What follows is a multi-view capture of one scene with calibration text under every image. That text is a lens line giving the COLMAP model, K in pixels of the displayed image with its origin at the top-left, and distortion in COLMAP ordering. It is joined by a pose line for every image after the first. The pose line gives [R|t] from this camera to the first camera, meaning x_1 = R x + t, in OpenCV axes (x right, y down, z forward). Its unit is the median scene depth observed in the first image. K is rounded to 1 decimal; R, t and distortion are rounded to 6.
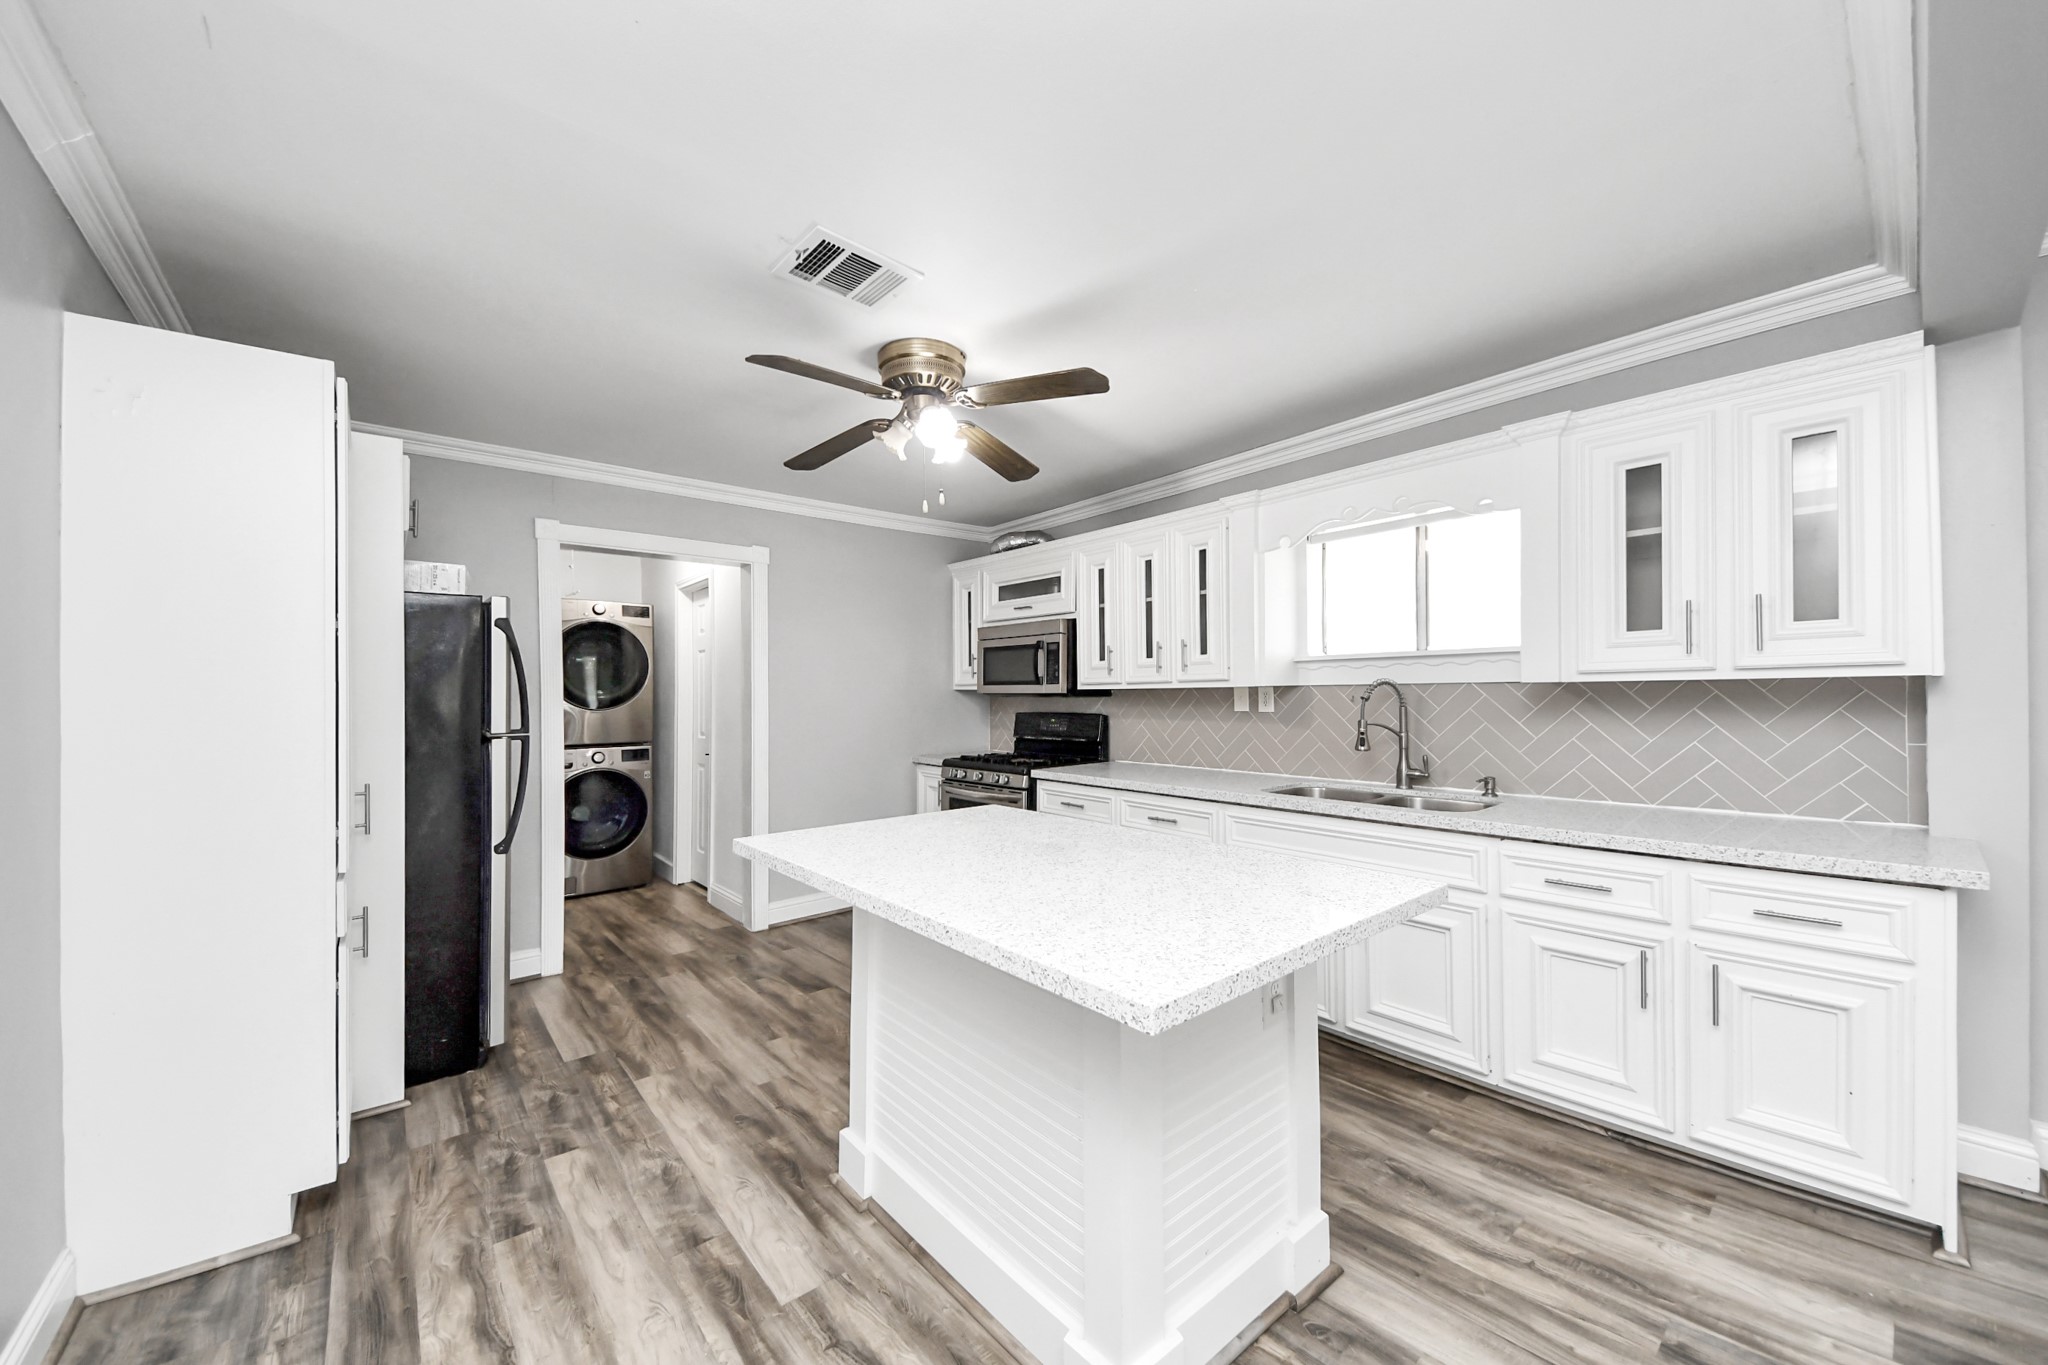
lens RADIAL K [[753.2, 0, 989.7], [0, 753.2, 696.4], [0, 0, 1]] dist [0.000401, -0.004847]
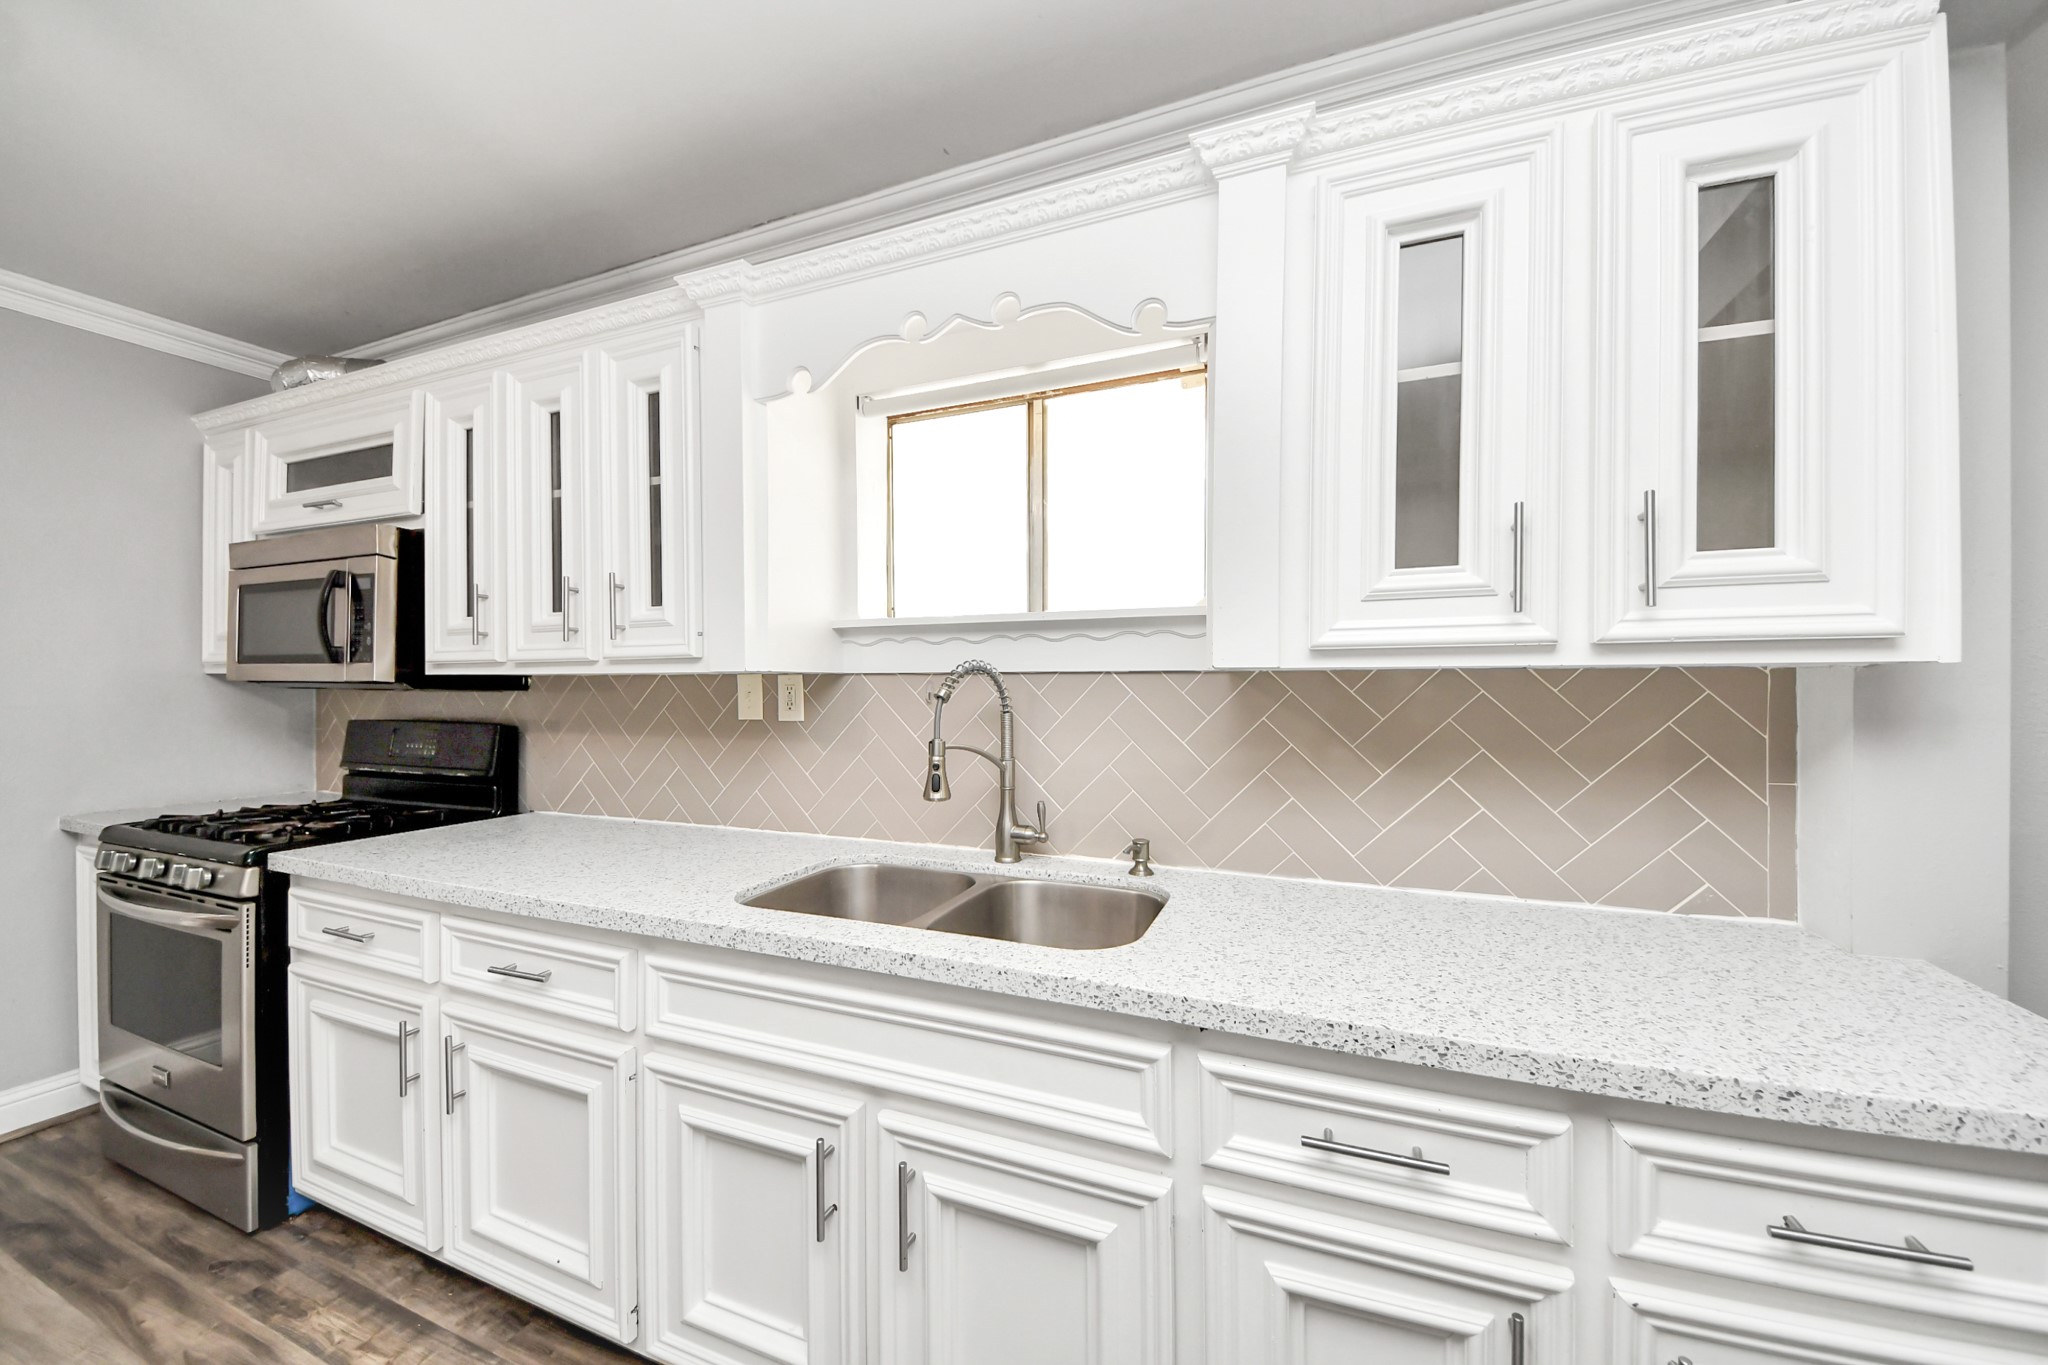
lens RADIAL K [[753.2, 0, 996.3], [0, 753.2, 687.7], [0, 0, 1]] dist [0.000401, -0.004847]
pose [[0.882982, 0.012743, 0.469233, 0.244602], [-0.009636, 0.999913, -0.009022, 0.000164], [-0.469307, 0.003444, 0.883028, 0.446205]]
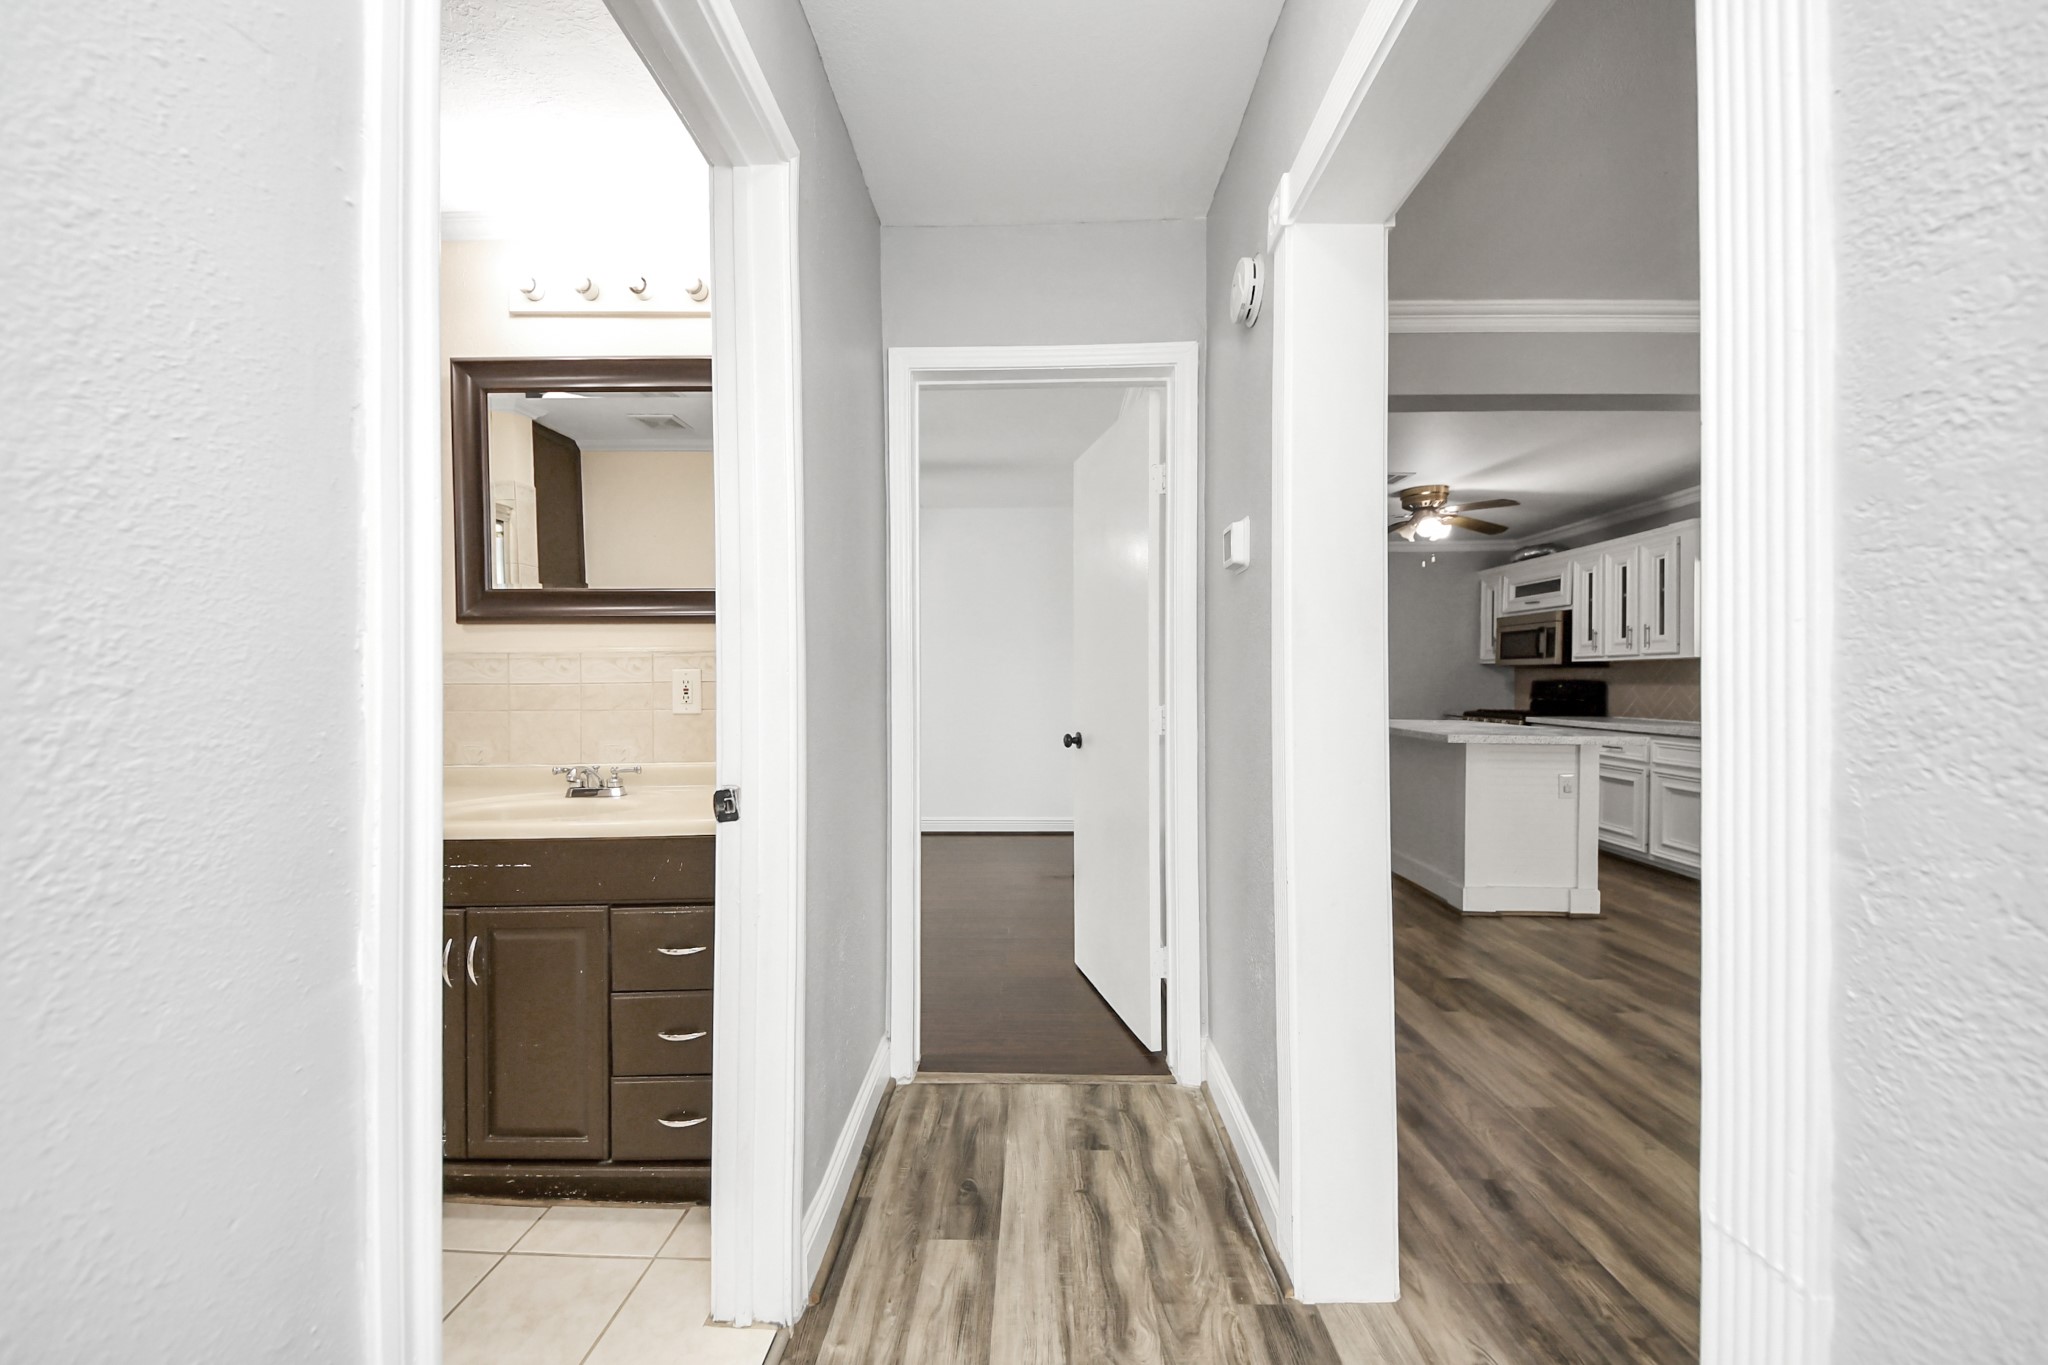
lens RADIAL K [[753.2, 0, 1010.7], [0, 753.2, 699.3], [0, 0, 1]] dist [0.000401, -0.004847]
pose [[0.763143, 0.030623, -0.645503, 0.256695], [-0.017153, 0.999485, 0.027137, 0.047638], [0.646001, -0.009637, 0.763275, -0.842873]]
